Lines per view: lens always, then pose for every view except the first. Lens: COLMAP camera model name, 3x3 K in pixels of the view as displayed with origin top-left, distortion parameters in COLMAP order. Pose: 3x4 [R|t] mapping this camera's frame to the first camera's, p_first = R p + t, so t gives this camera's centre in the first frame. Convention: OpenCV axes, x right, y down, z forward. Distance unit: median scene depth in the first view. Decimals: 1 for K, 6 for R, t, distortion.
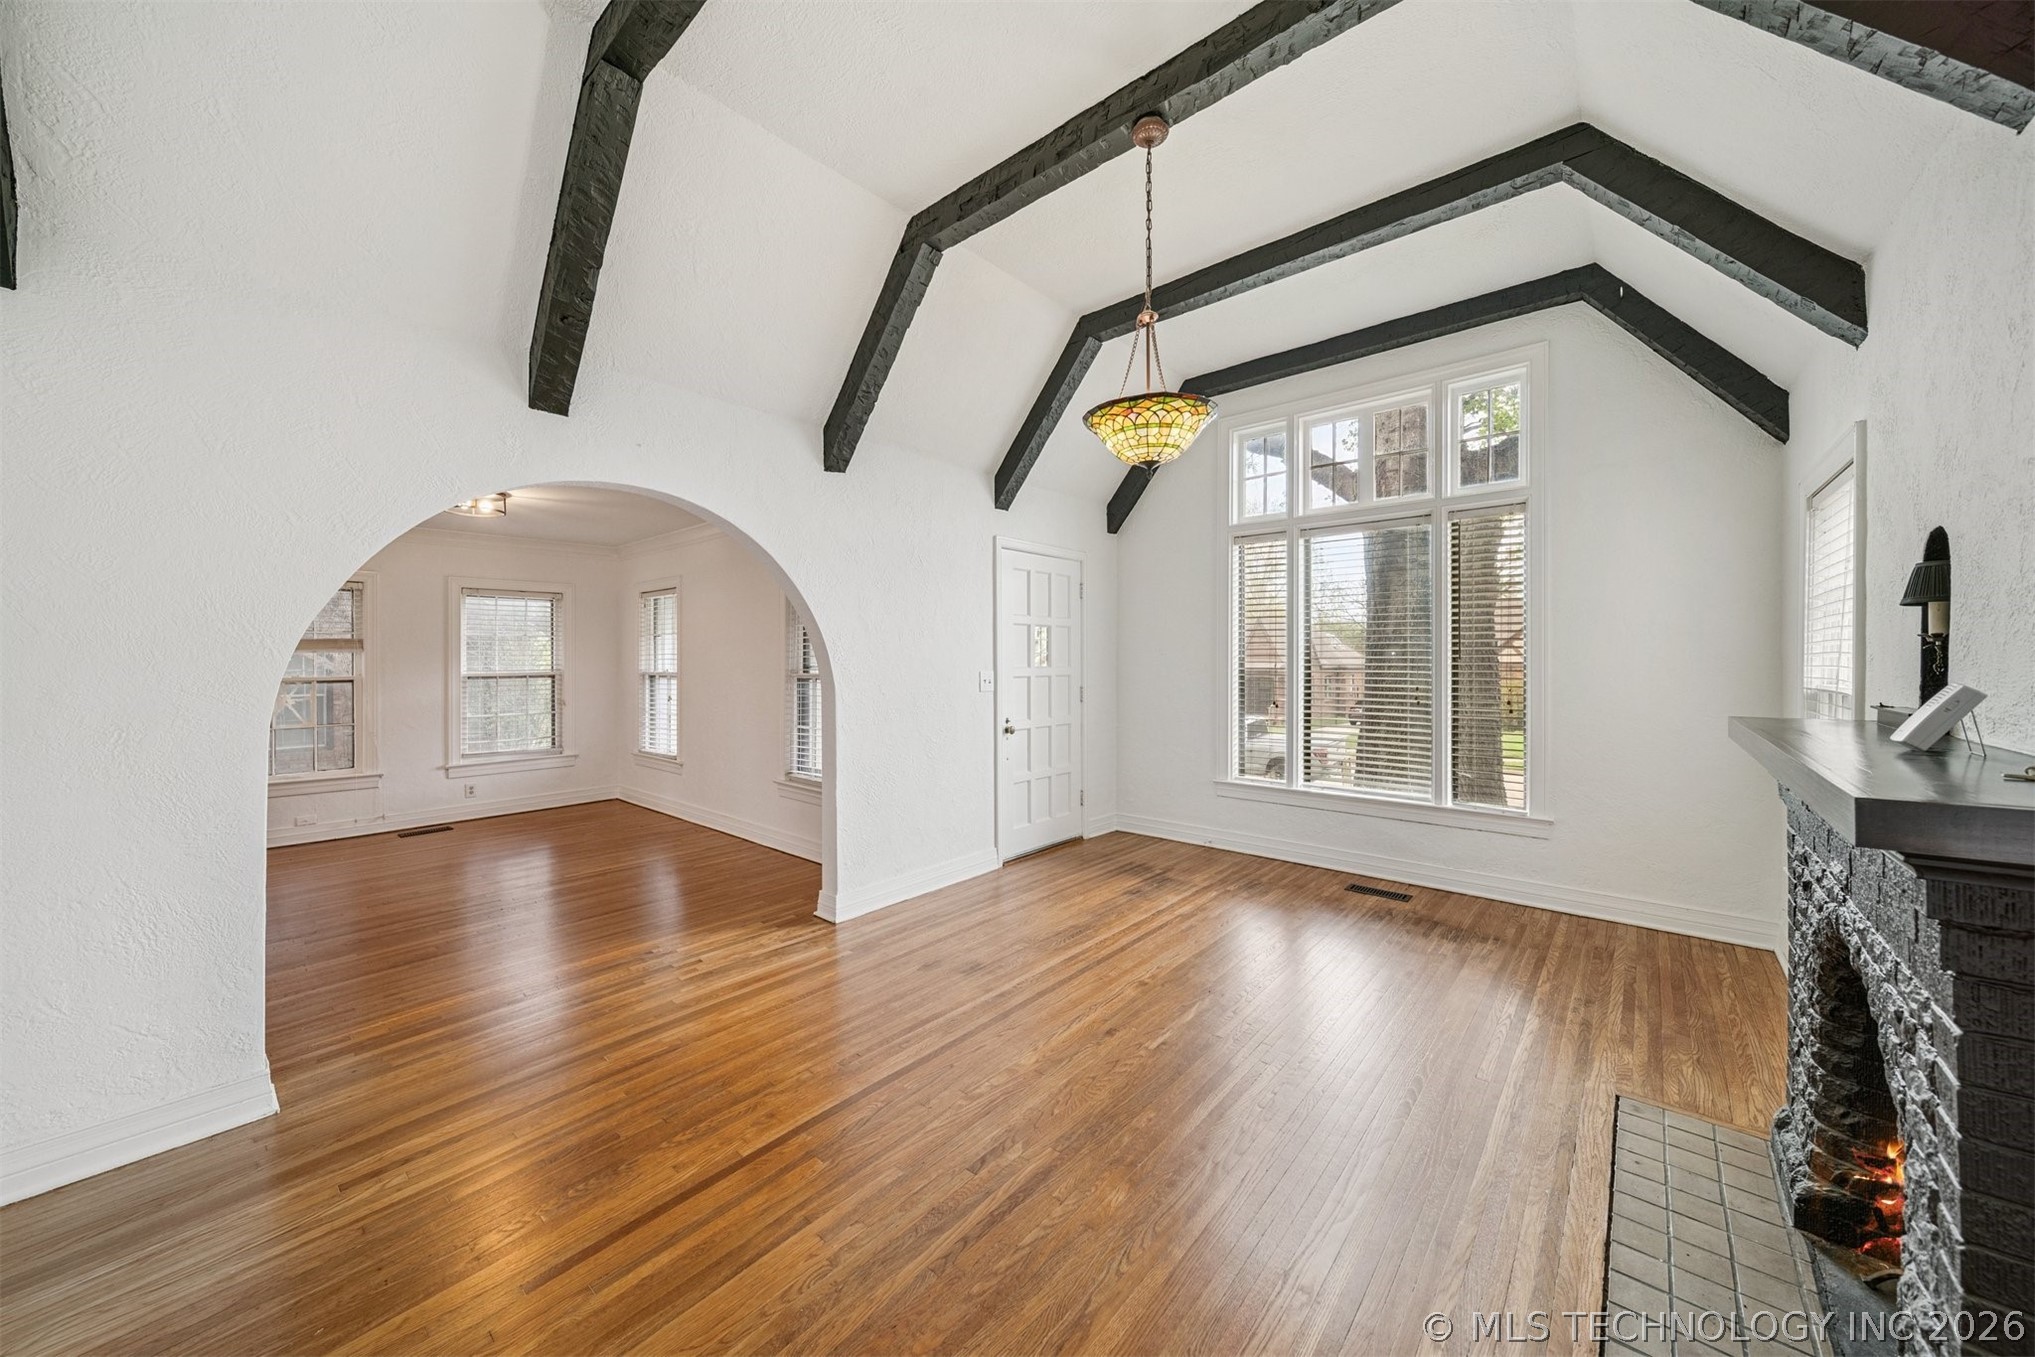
lens RADIAL K [[712.6, 0, 1003.6], [0, 712.6, 668.7], [0, 0, 1]] dist [-0.000985, -0.000086]
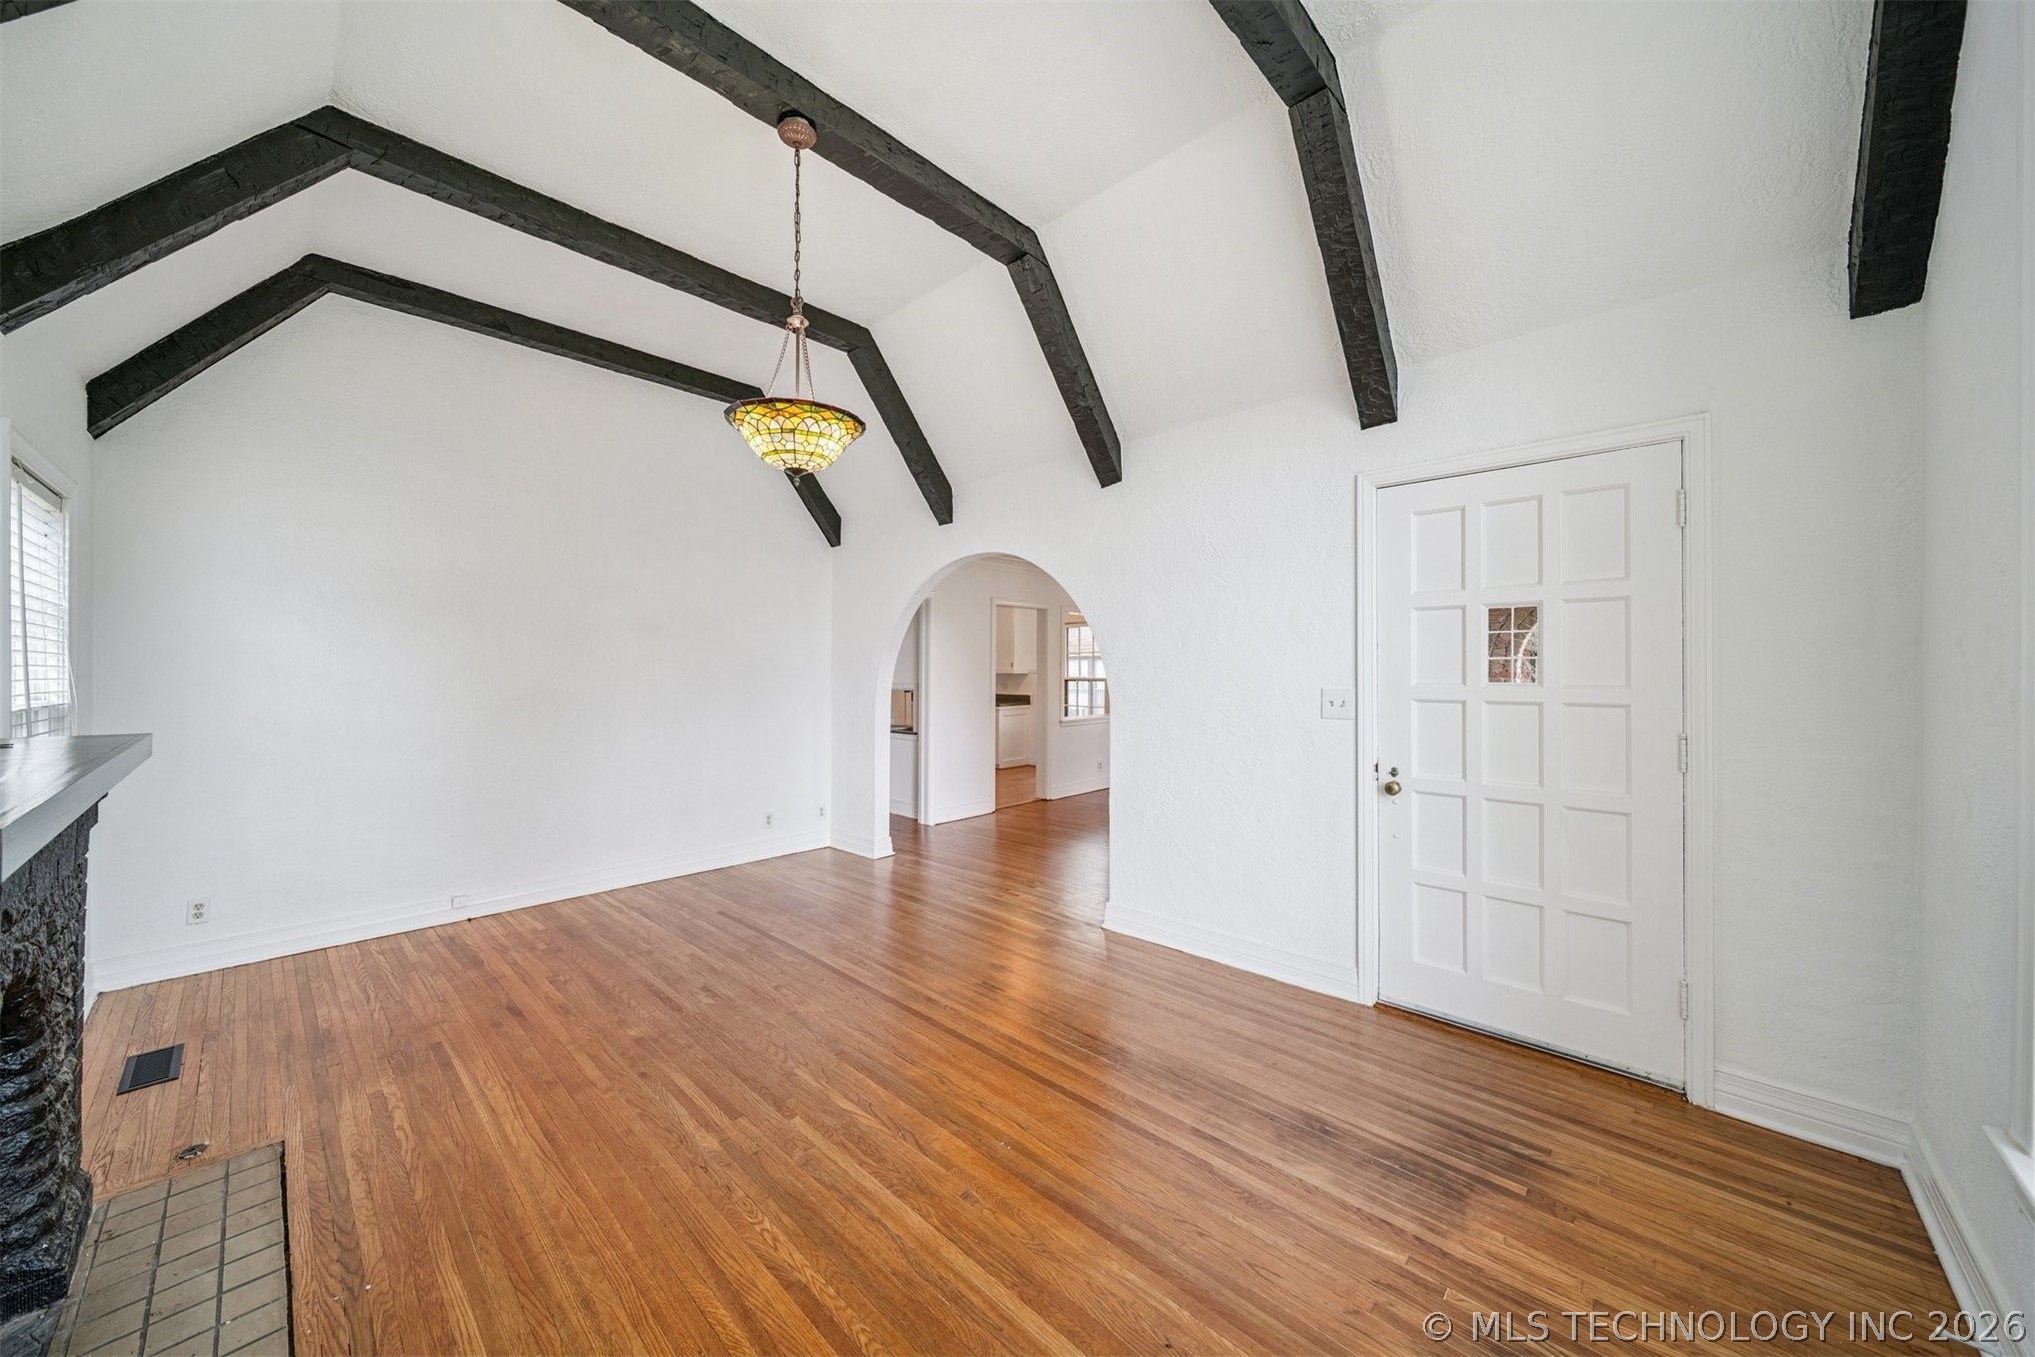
lens RADIAL K [[712.6, 0, 1003.6], [0, 712.6, 668.7], [0, 0, 1]] dist [-0.000985, -0.000086]
pose [[-0.038305, -0.000760, -0.999266, 0.836228], [-0.013306, 0.999911, -0.000251, -0.012608], [0.999178, 0.013287, -0.038312, 0.941925]]
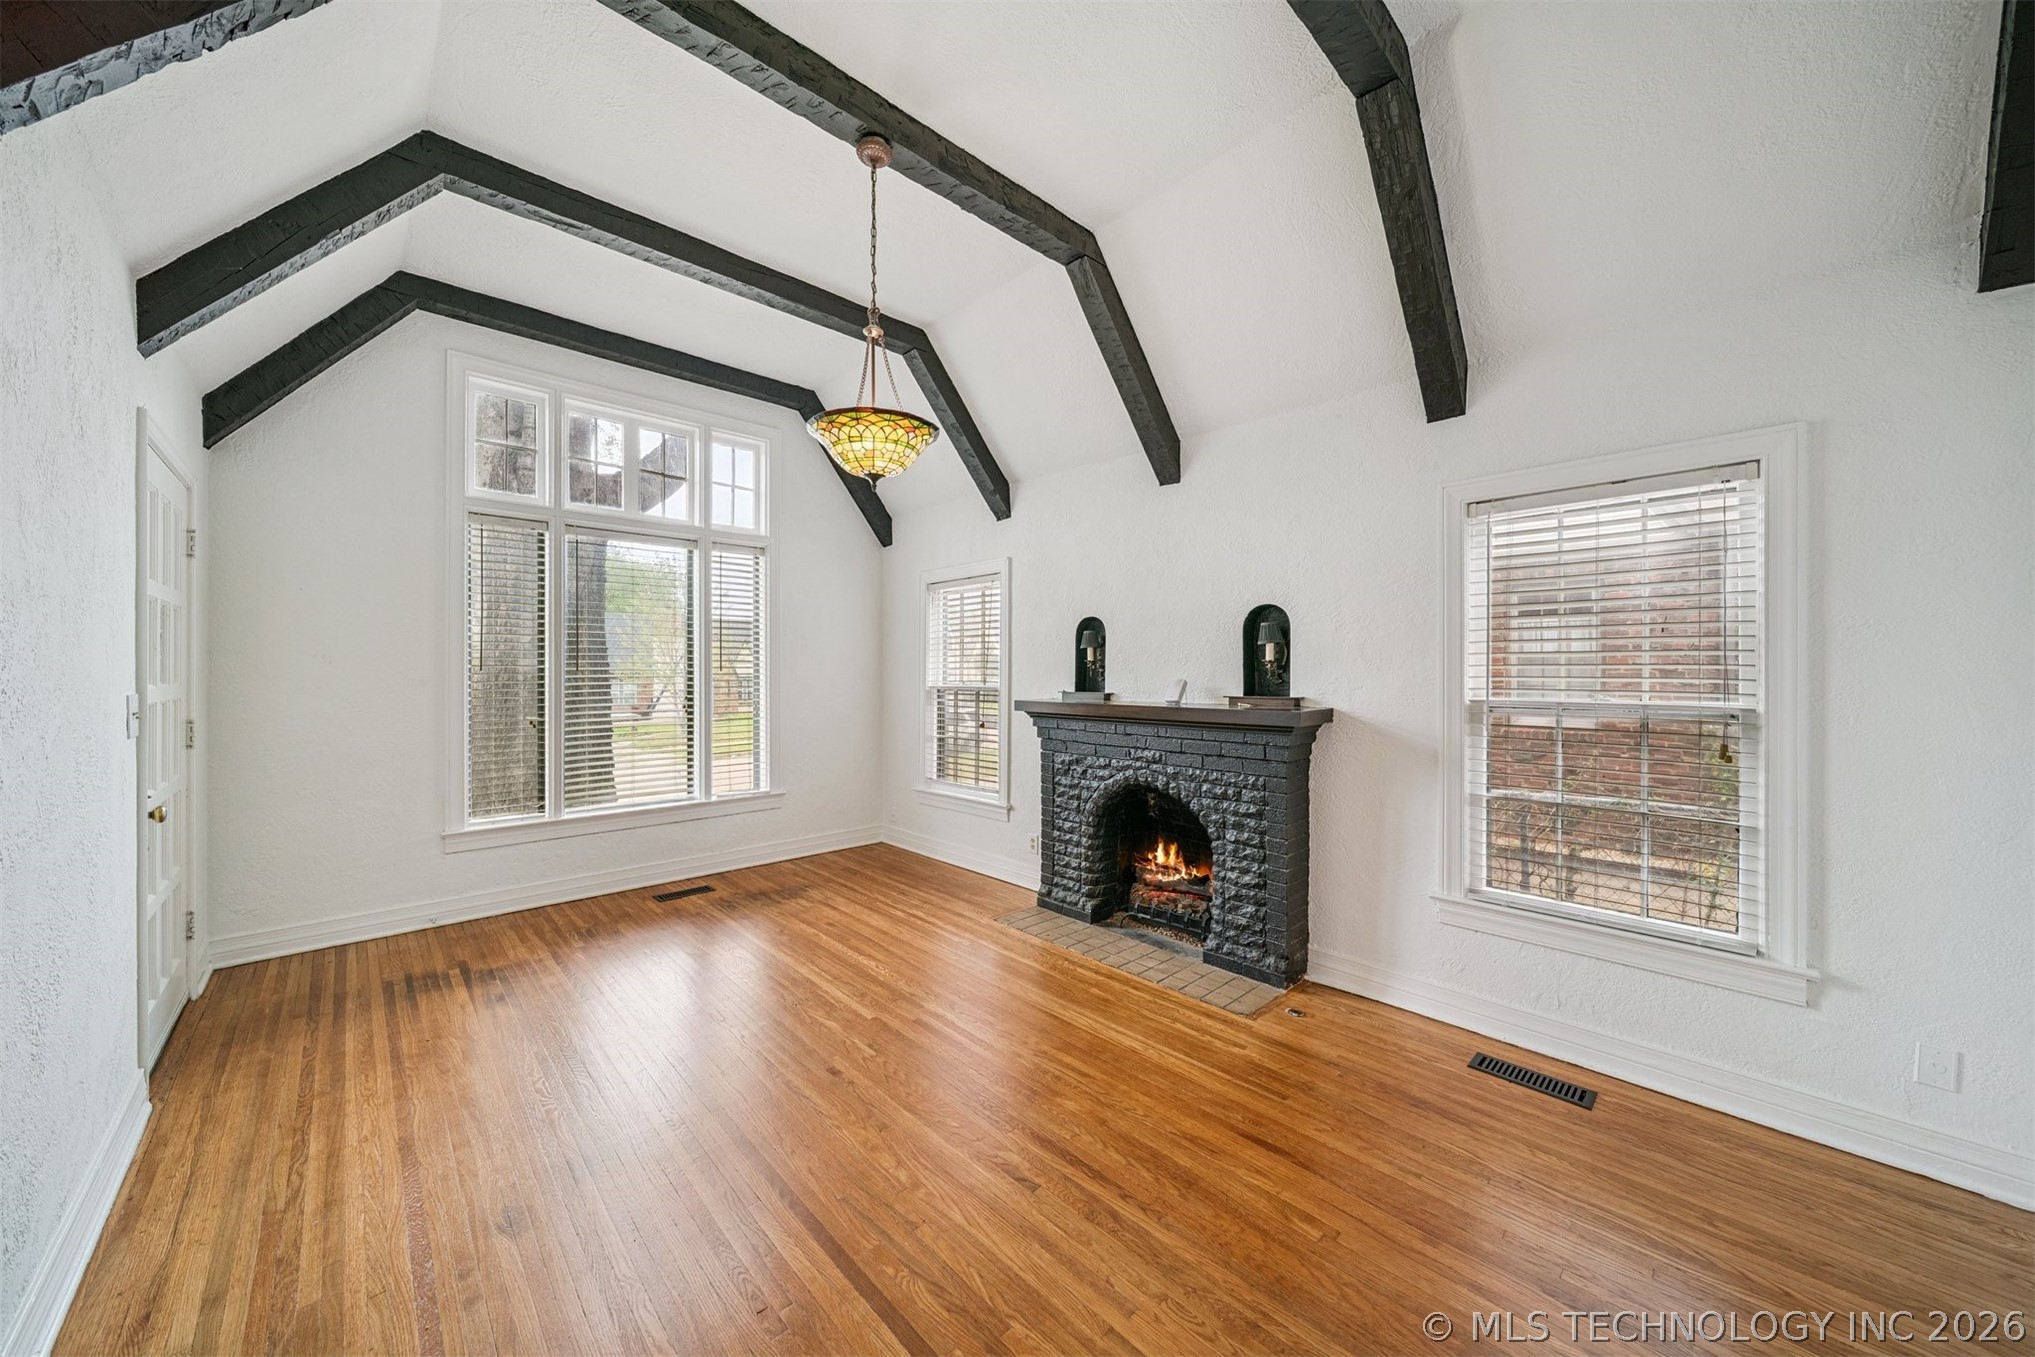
lens RADIAL K [[712.6, 0, 1003.6], [0, 712.6, 668.7], [0, 0, 1]] dist [-0.000985, -0.000086]
pose [[0.099374, 0.004856, 0.995038, -0.559481], [0.012656, 0.999901, -0.006144, -0.002901], [-0.994970, 0.013203, 0.099303, 0.509797]]
